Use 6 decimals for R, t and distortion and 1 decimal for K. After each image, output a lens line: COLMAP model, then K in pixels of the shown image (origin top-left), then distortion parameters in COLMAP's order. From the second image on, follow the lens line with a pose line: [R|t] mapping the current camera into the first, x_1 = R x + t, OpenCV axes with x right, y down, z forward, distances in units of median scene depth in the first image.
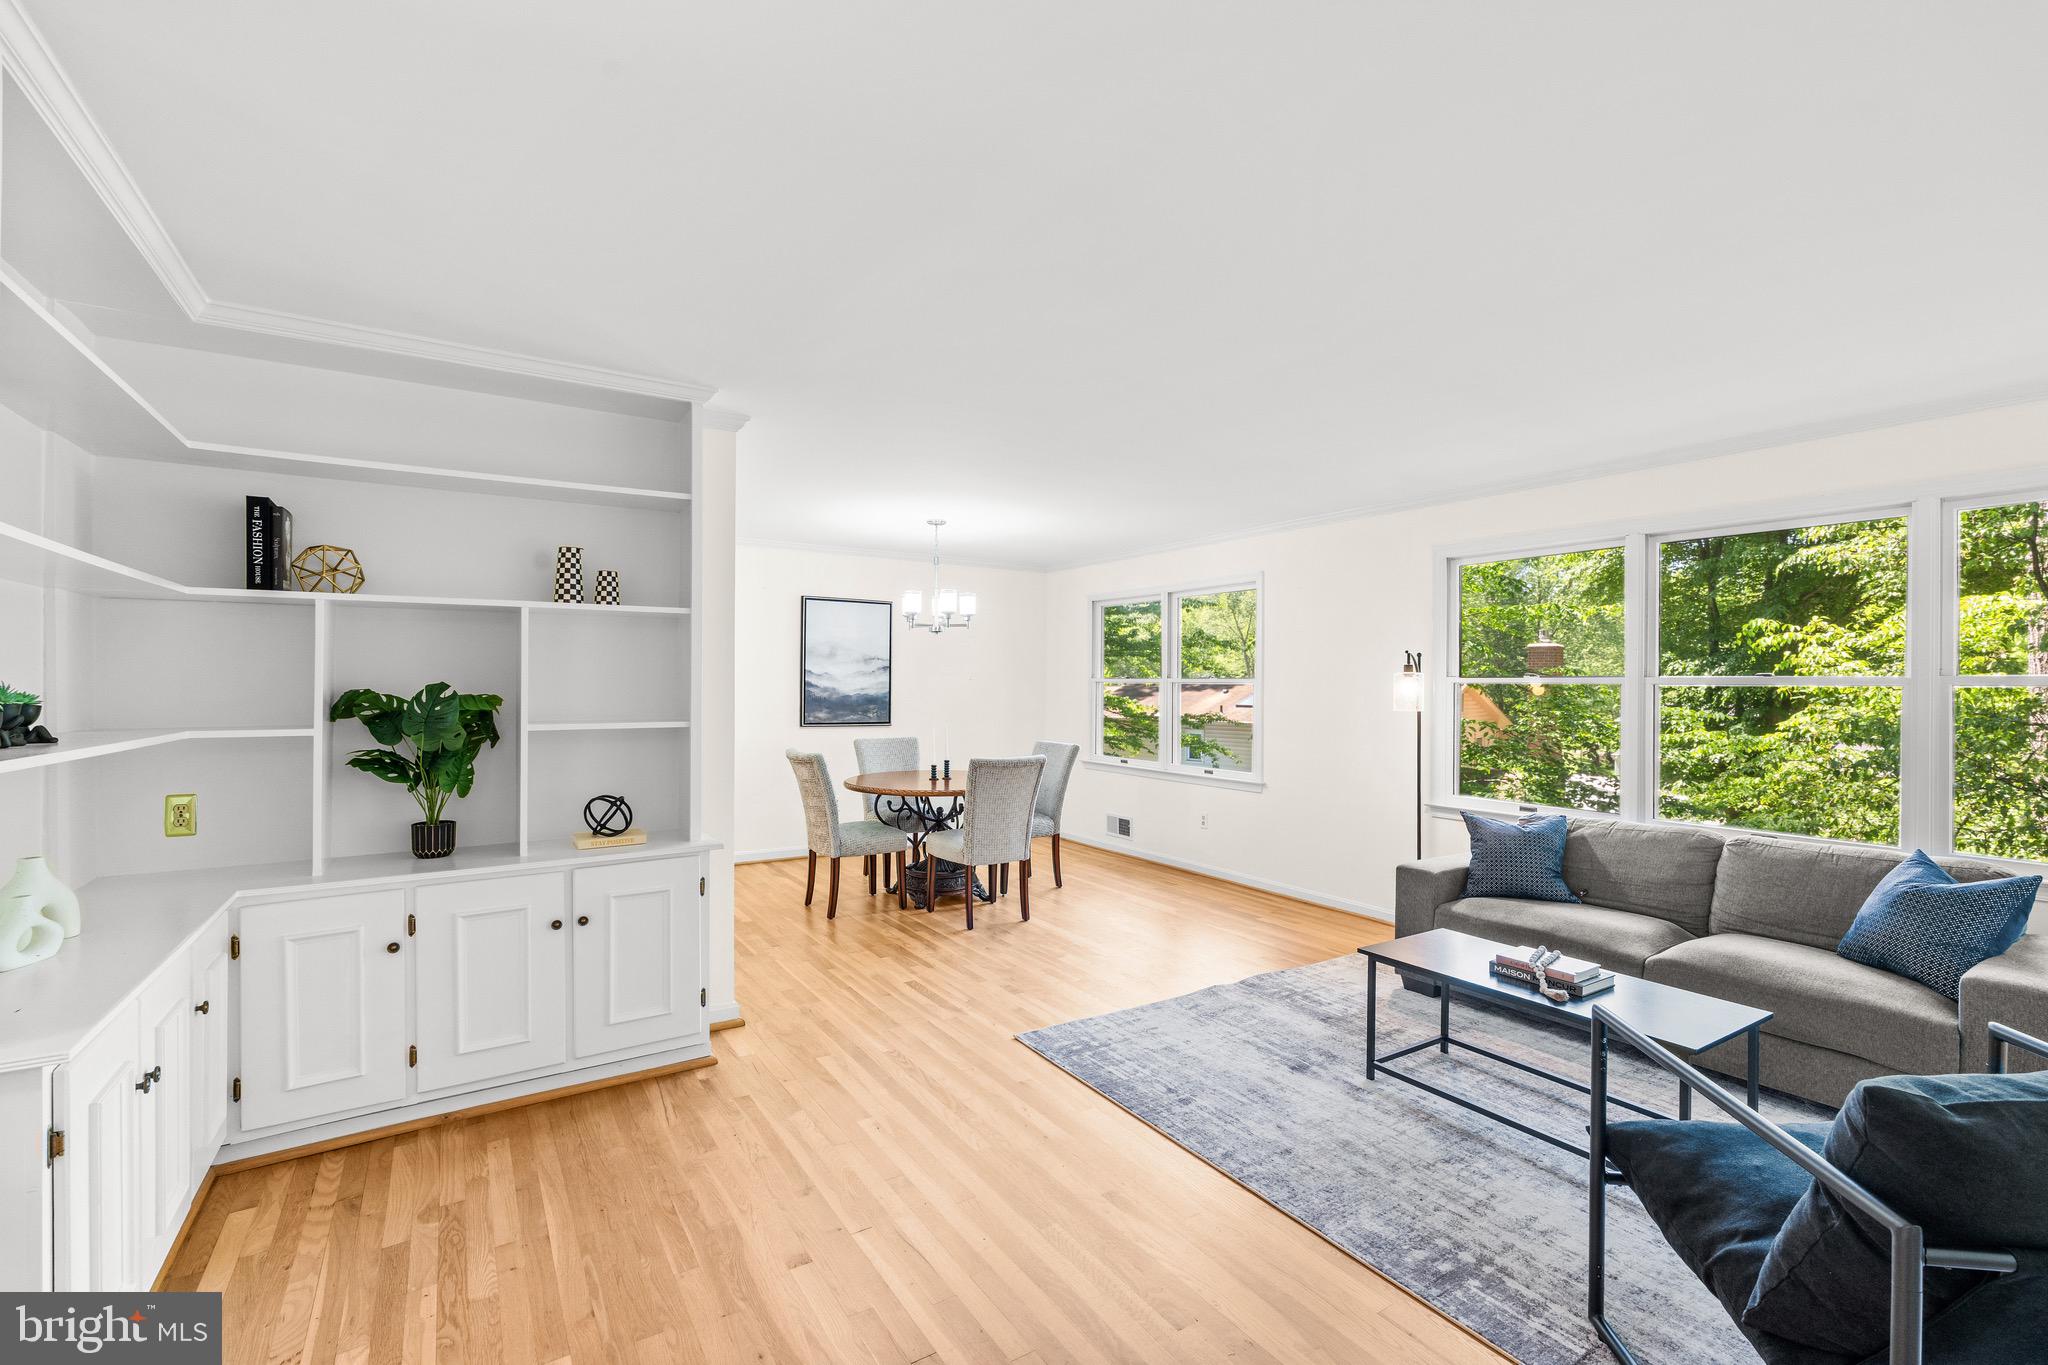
lens RADIAL K [[901.4, 0, 1026.1], [0, 901.4, 681.6], [0, 0, 1]] dist [-0.001662, 0.000184]
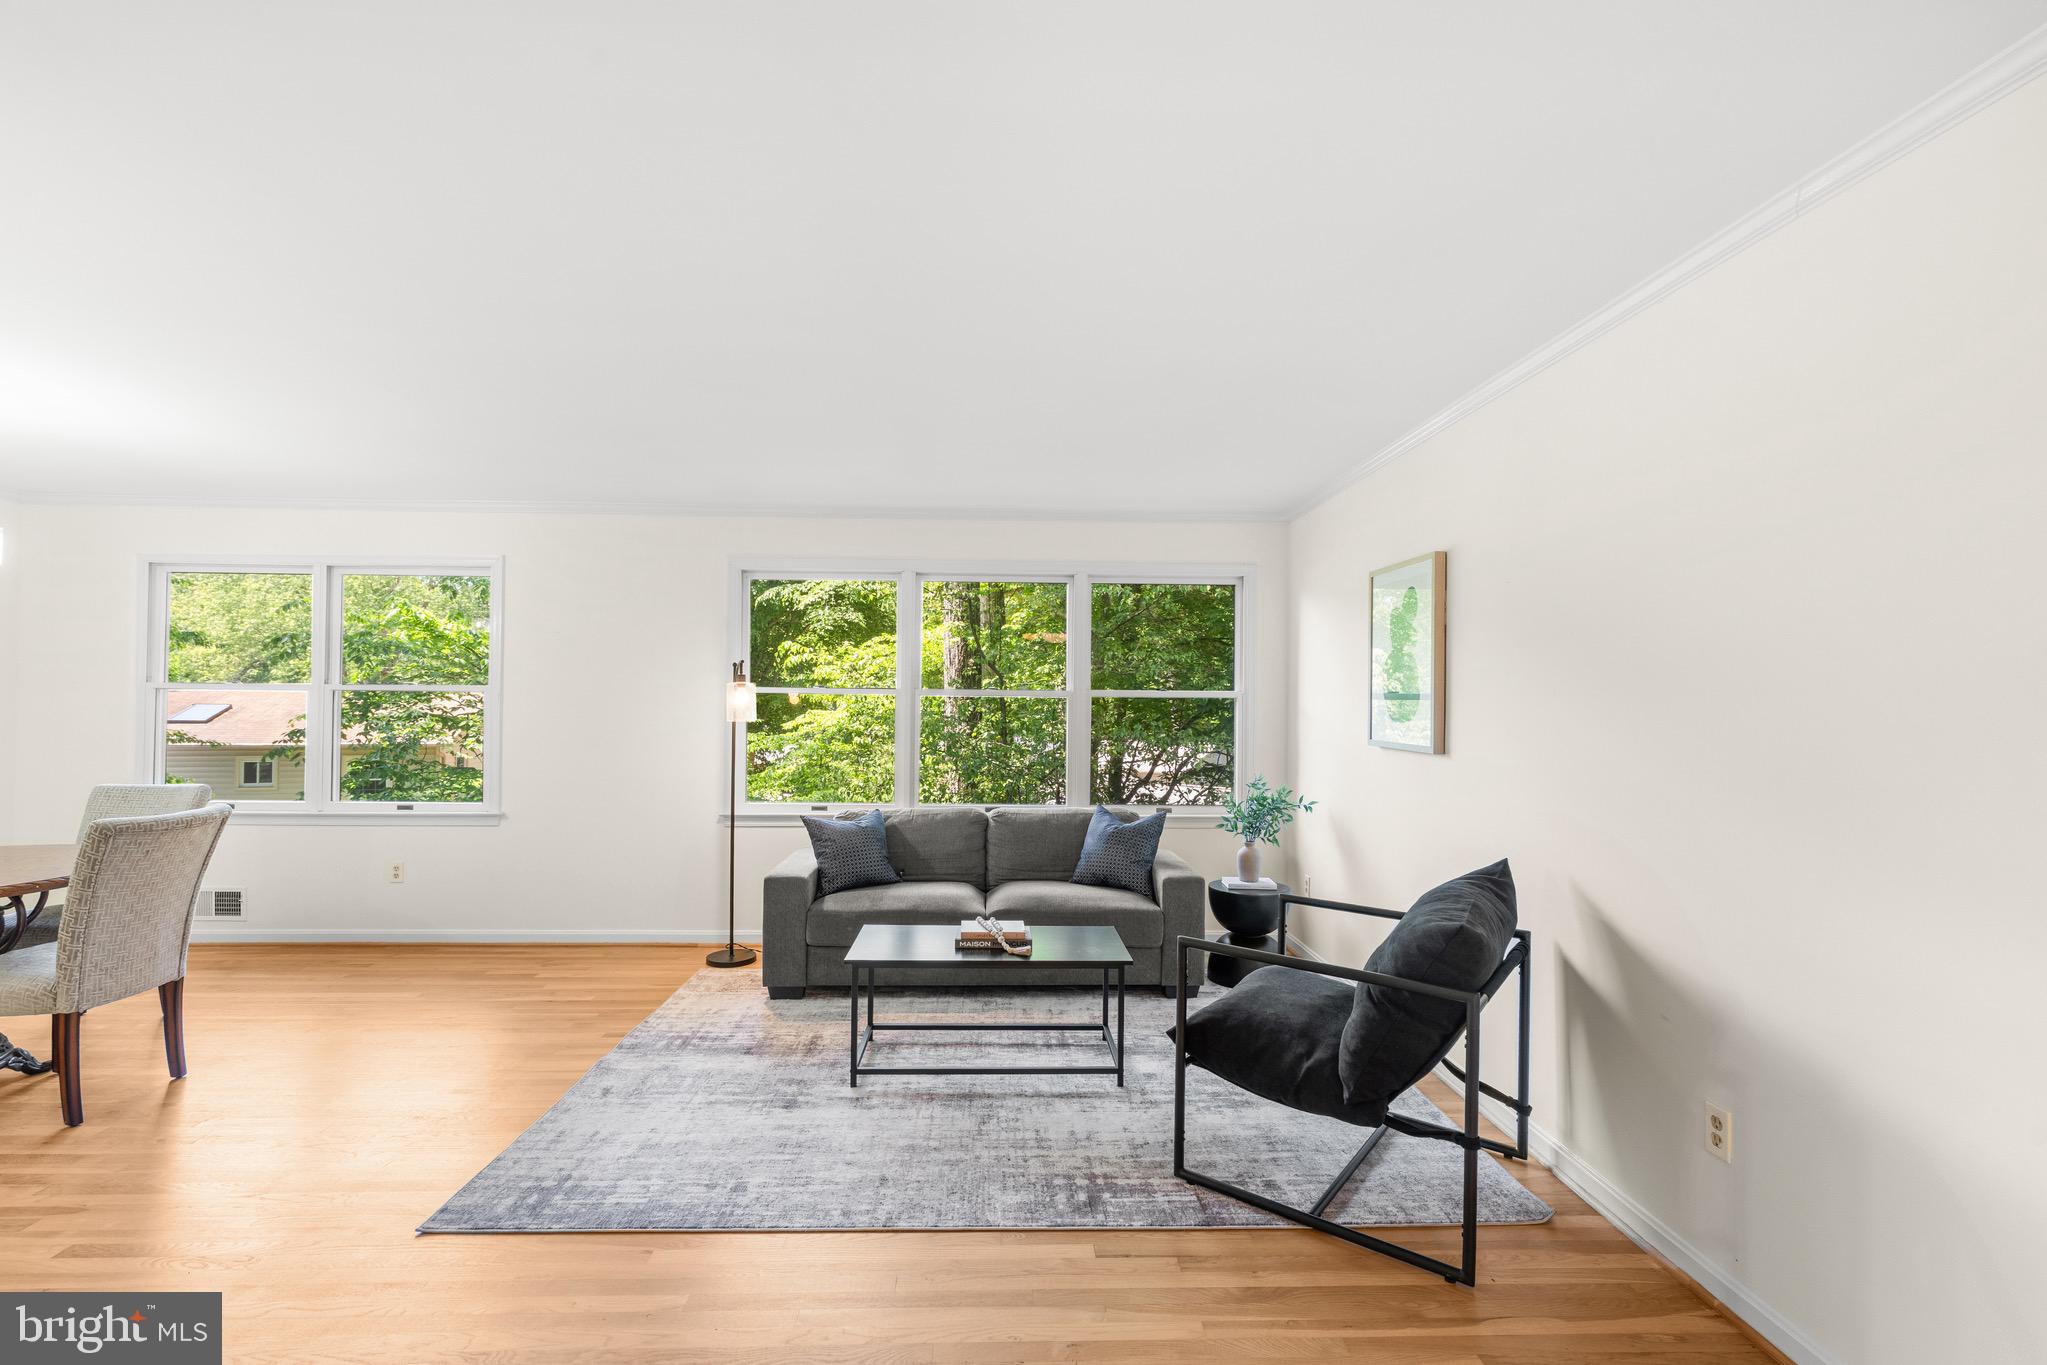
lens RADIAL K [[917.9, 0, 1023.5], [0, 917.9, 682.5], [0, 0, 1]] dist [-0.000790, 0.000138]
pose [[0.510980, 0.011988, 0.859509, -0.339179], [-0.006588, 0.999928, -0.010030, -0.002680], [-0.859567, -0.000538, 0.511023, 0.255858]]
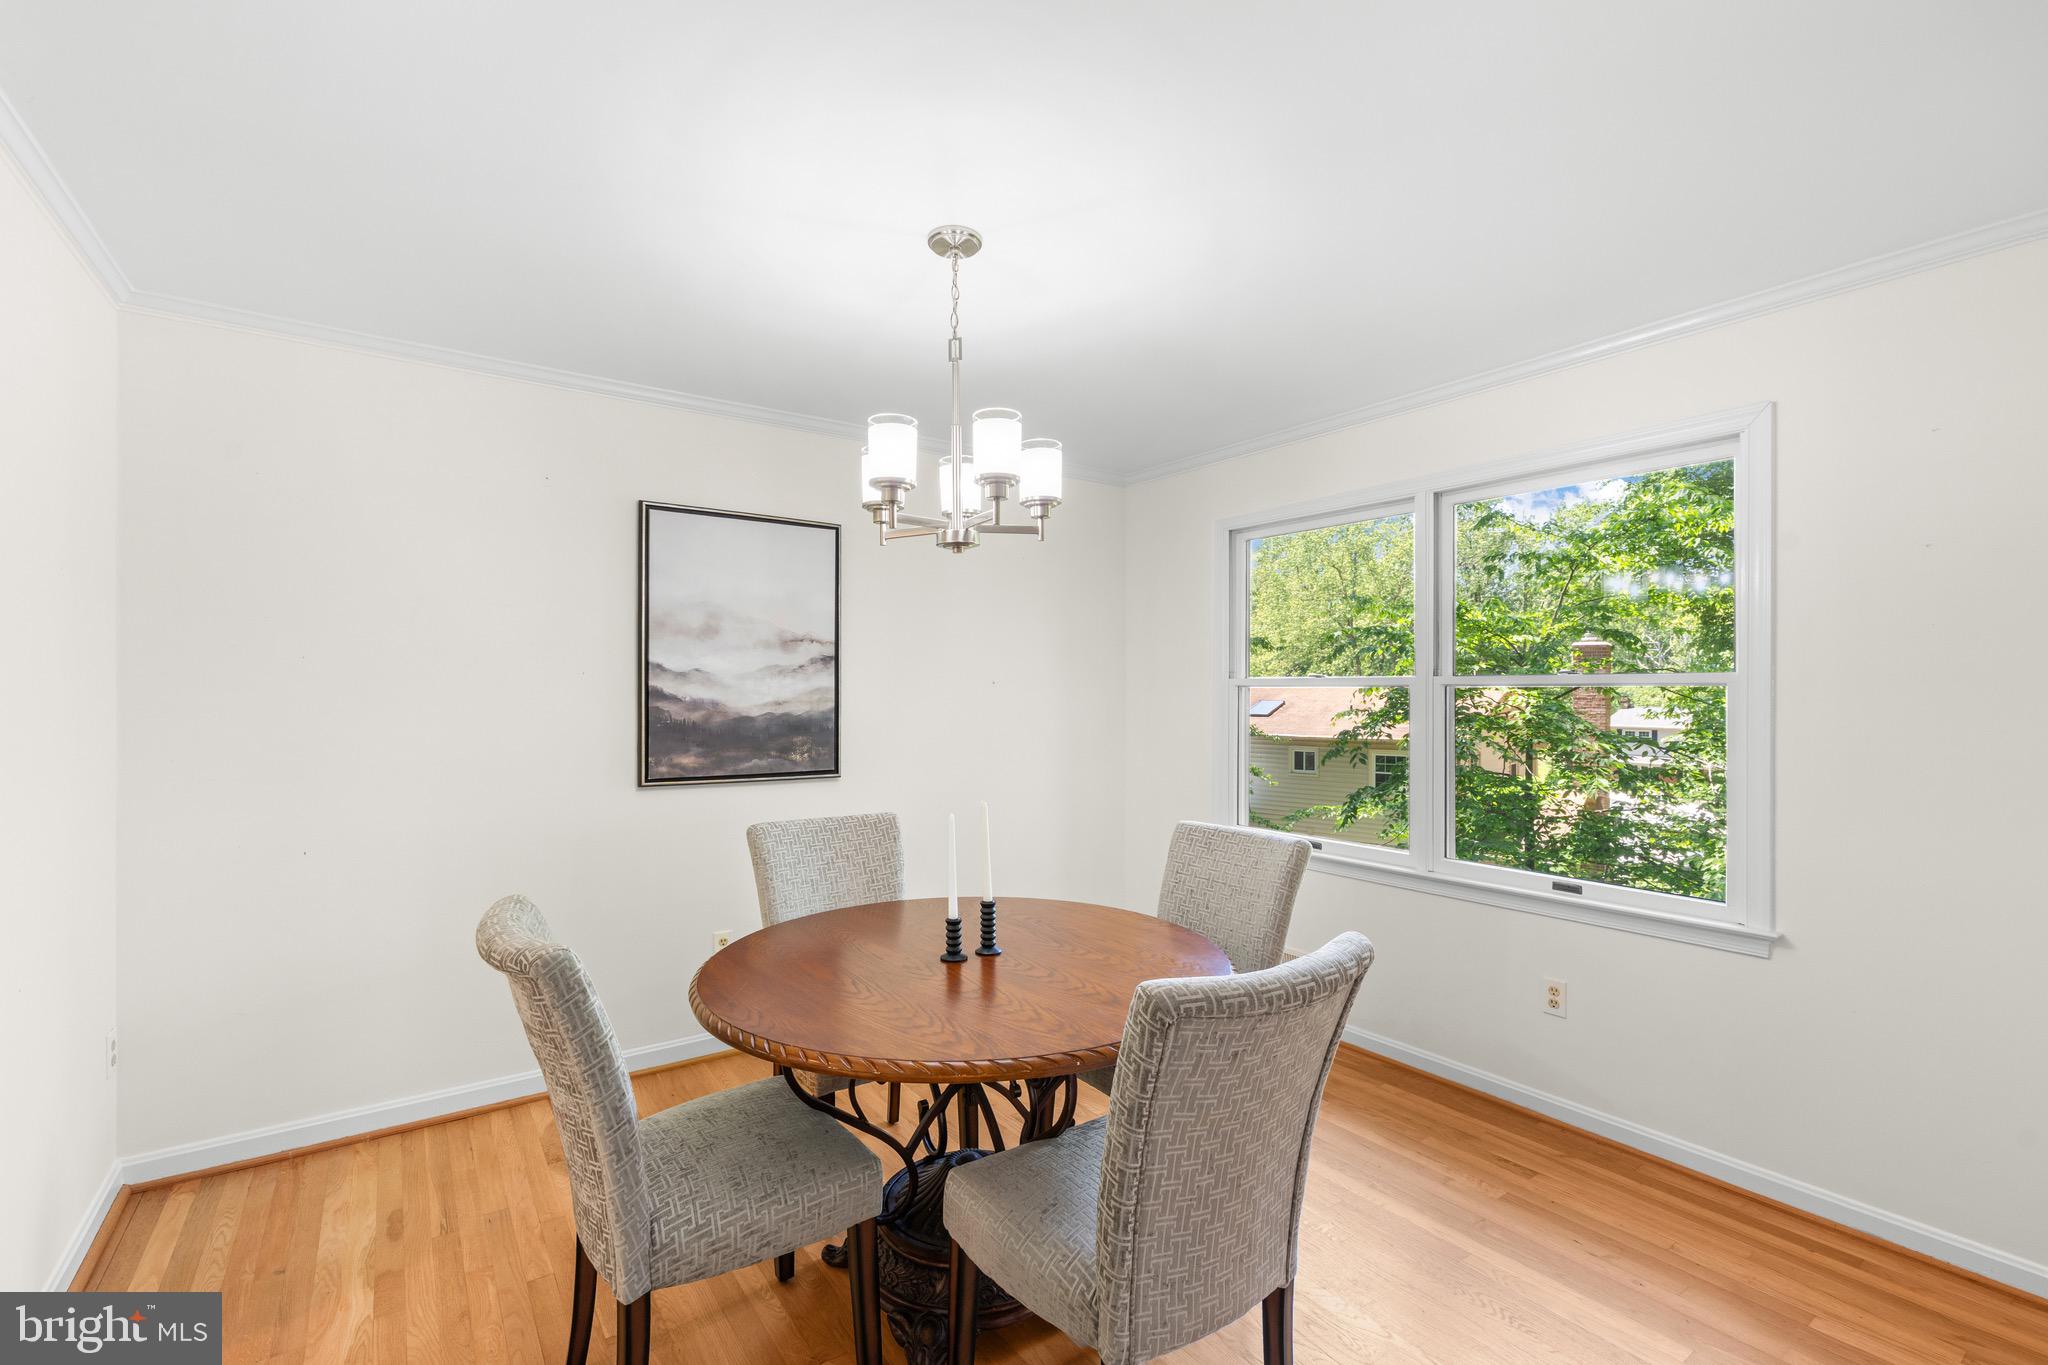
lens RADIAL K [[894.9, 0, 1024.4], [0, 894.9, 697.9], [0, 0, 1]] dist [-0.002679, -0.000014]
pose [[0.999002, -0.006454, 0.044208, -0.135751], [0.005991, 0.999926, 0.010592, 0.002198], [-0.044273, -0.010317, 0.998966, 0.981233]]
